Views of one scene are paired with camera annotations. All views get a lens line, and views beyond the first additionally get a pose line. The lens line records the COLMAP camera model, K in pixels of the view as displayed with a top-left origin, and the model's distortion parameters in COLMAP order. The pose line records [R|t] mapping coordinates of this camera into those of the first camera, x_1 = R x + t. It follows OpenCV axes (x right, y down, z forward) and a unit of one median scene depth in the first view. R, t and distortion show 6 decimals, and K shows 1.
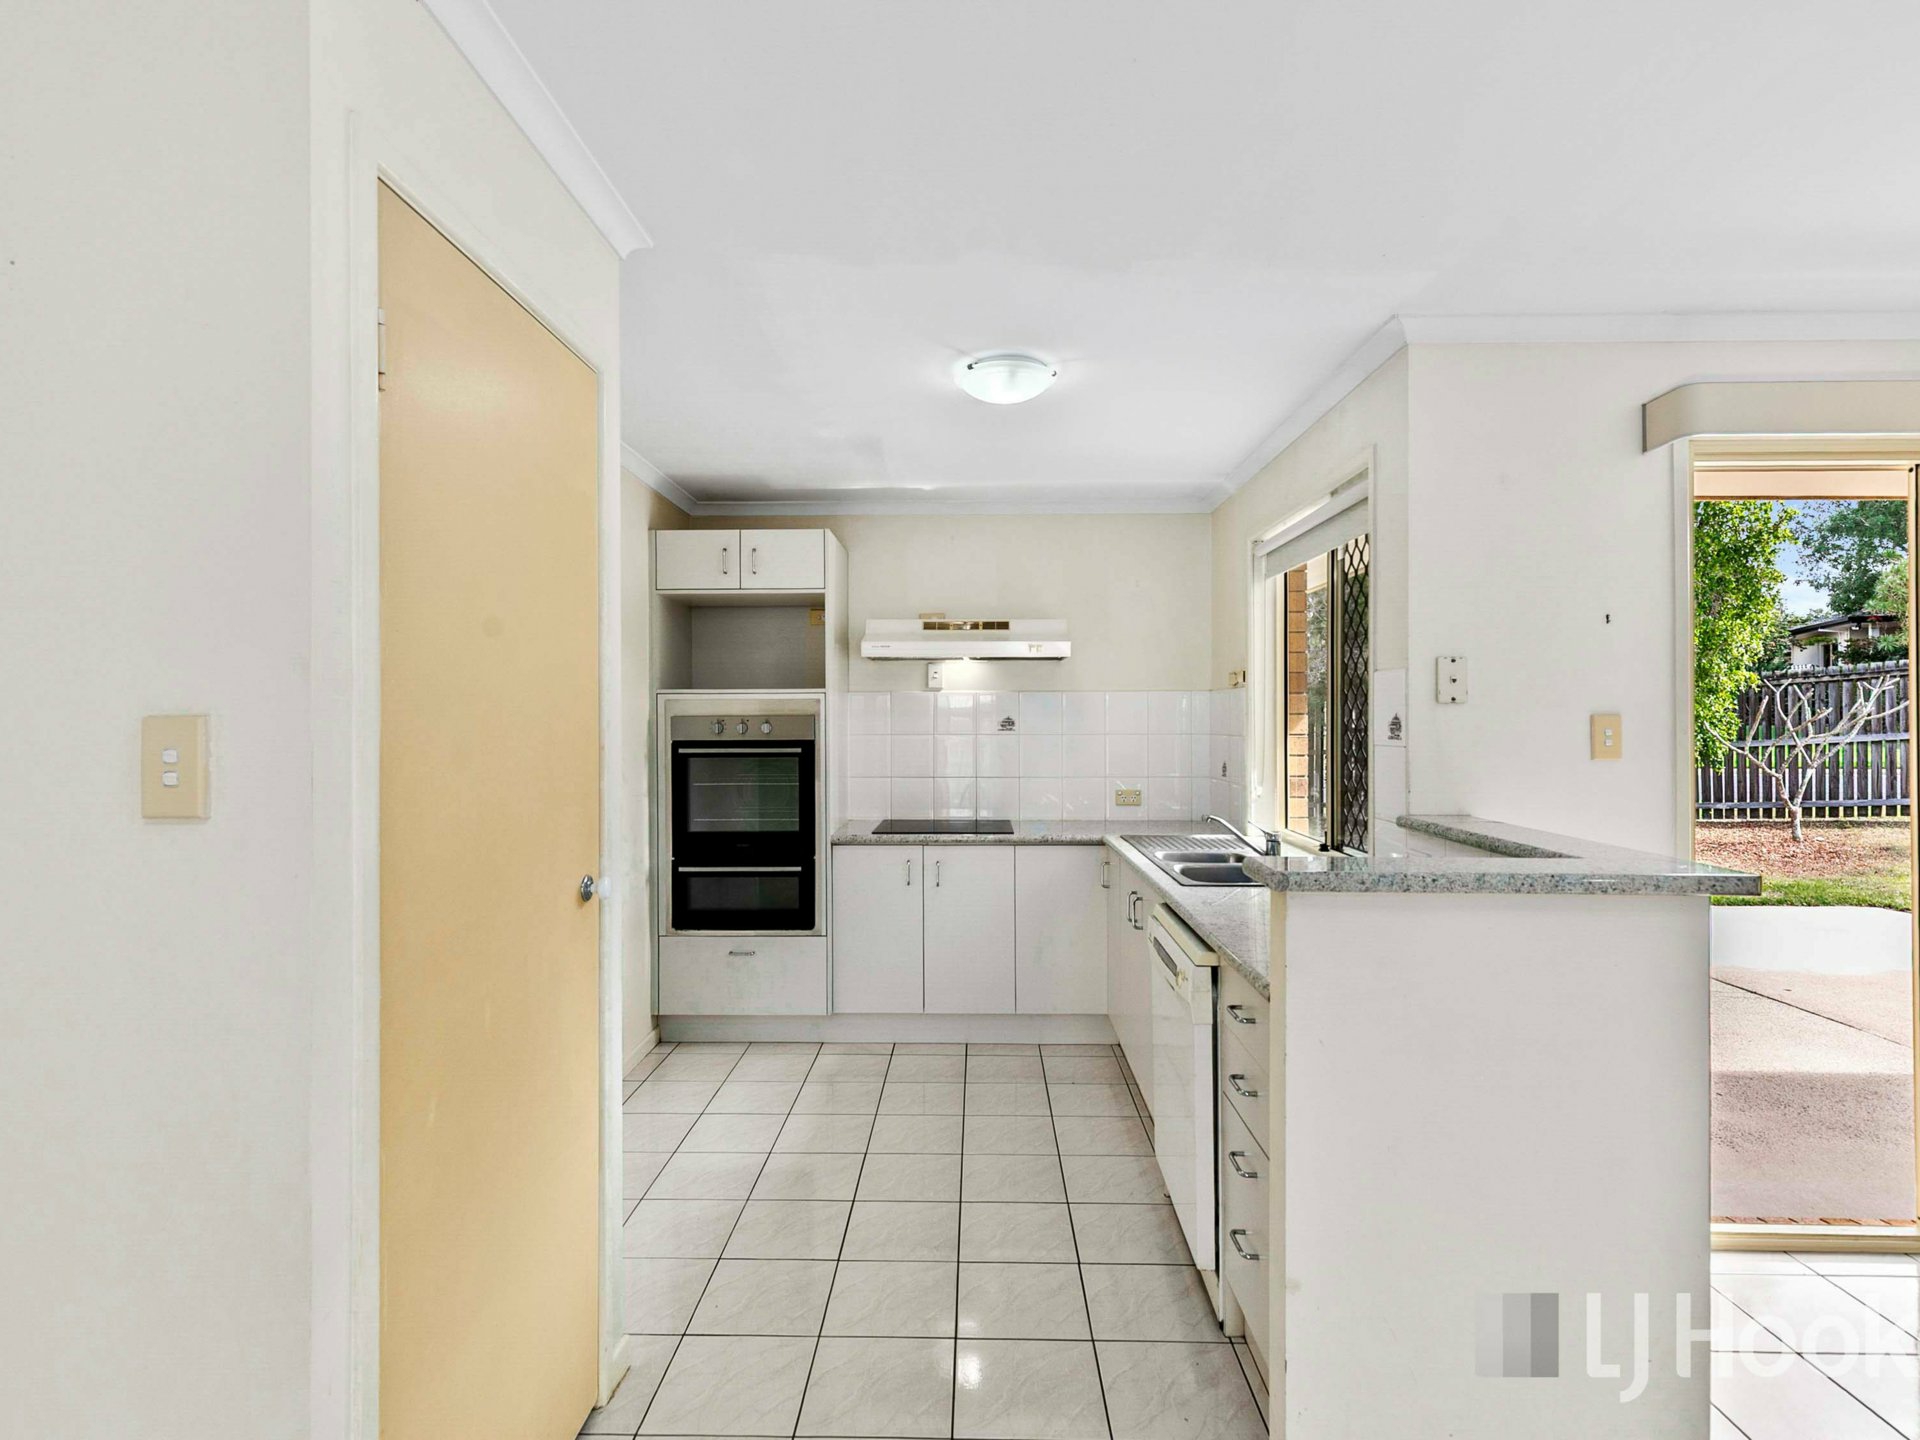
lens RADIAL K [[984.1, 0, 956.8], [0, 984.1, 713.5], [0, 0, 1]] dist [0.020412, -0.000099]
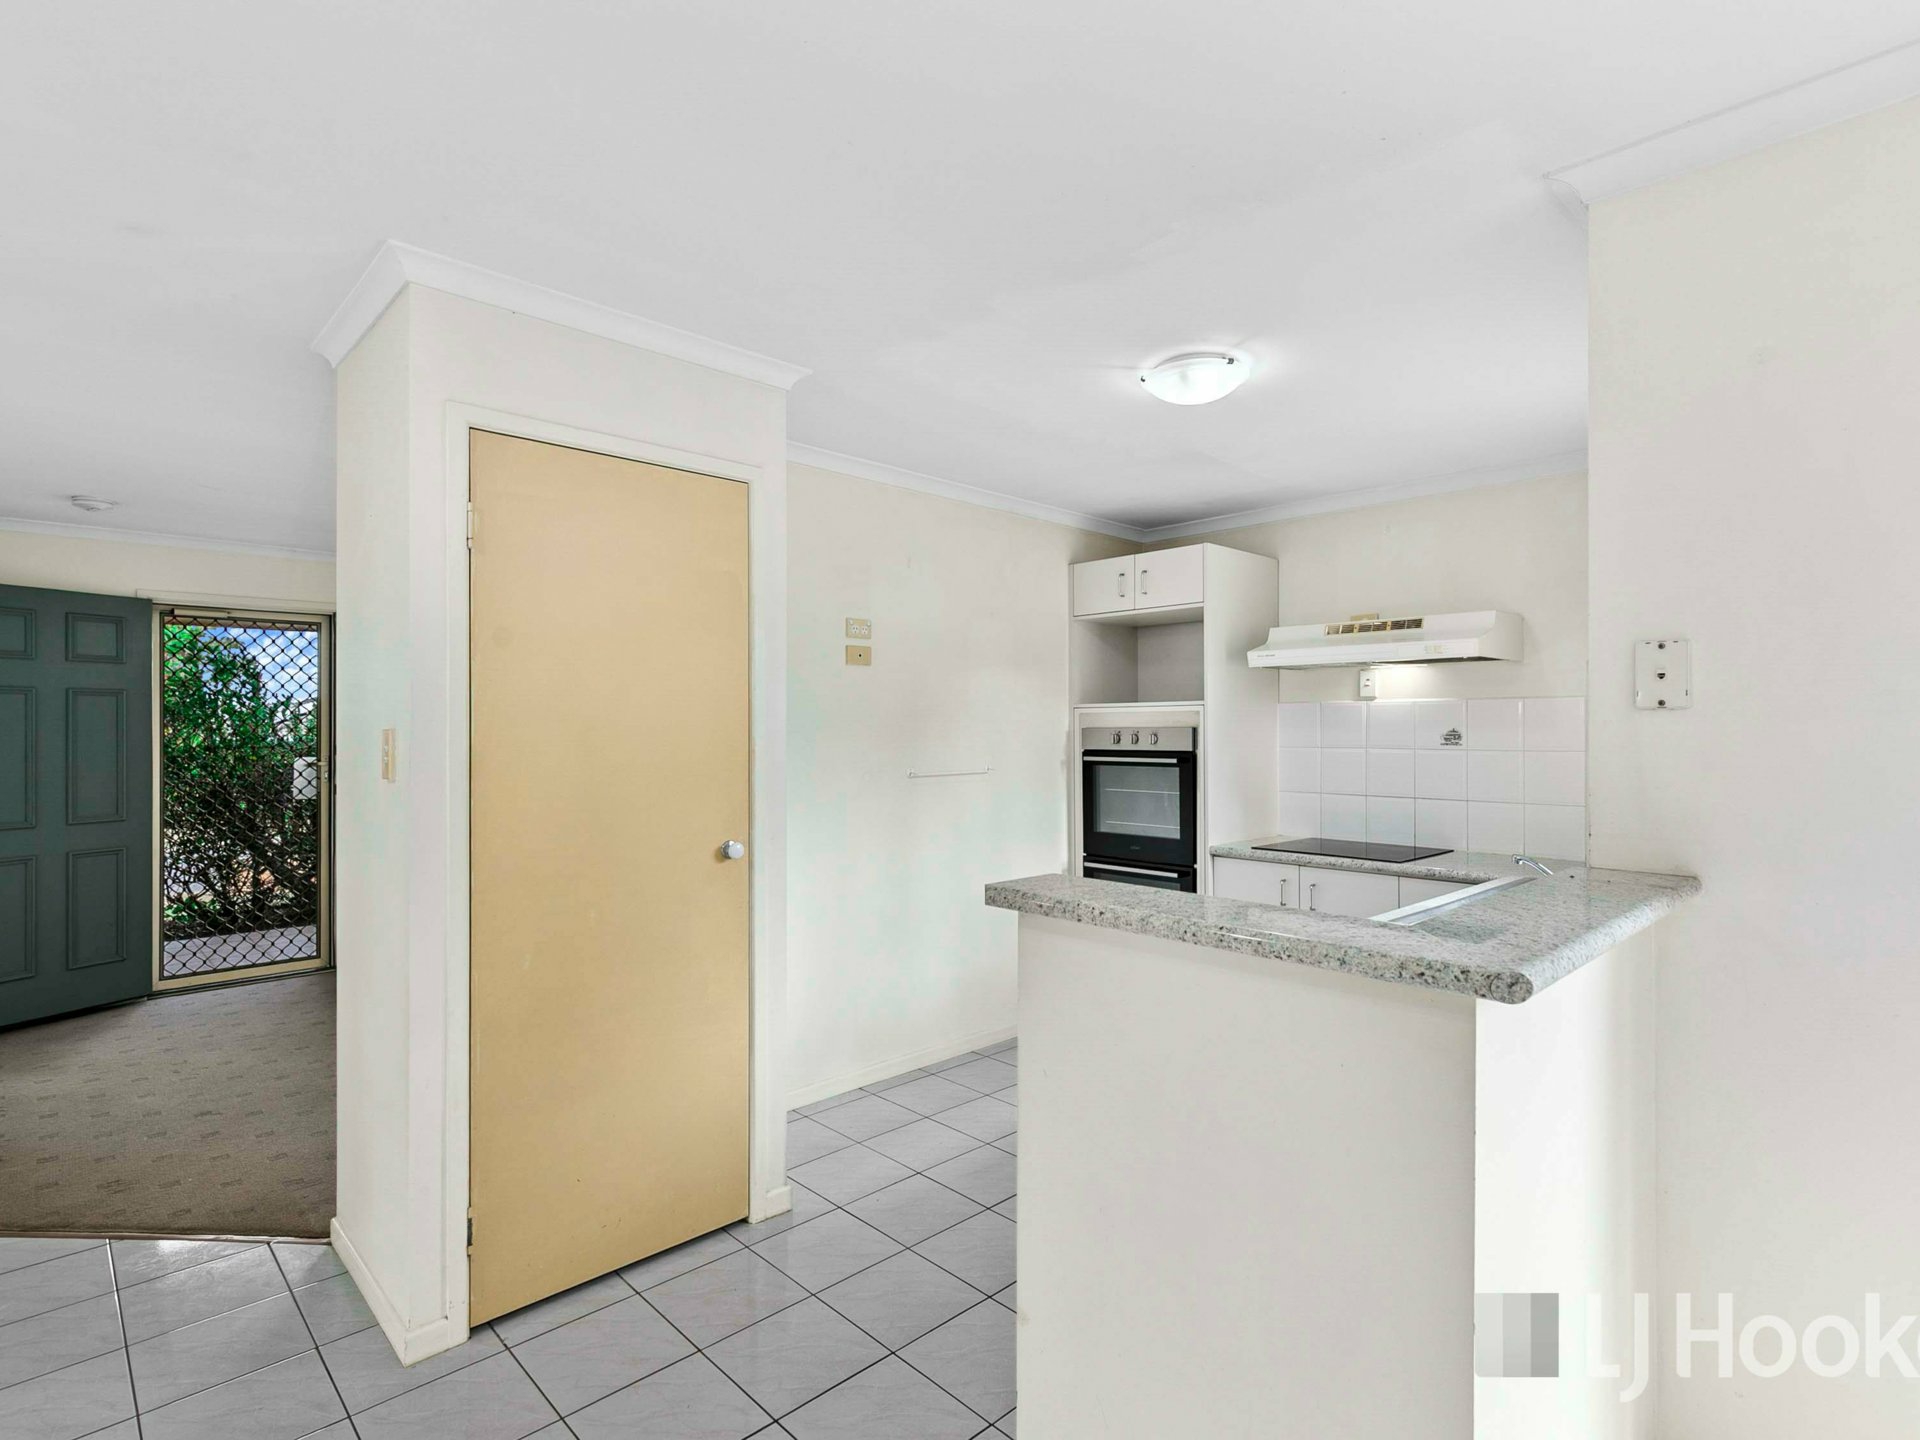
lens RADIAL K [[971.1, 0, 959.5], [0, 971.1, 723.2], [0, 0, 1]] dist [0.011066, -0.000274]
pose [[0.704569, -0.002511, -0.709631, 0.397692], [0.000677, 0.999996, -0.002866, 0.000591], [0.709635, 0.001539, 0.704568, 0.117769]]
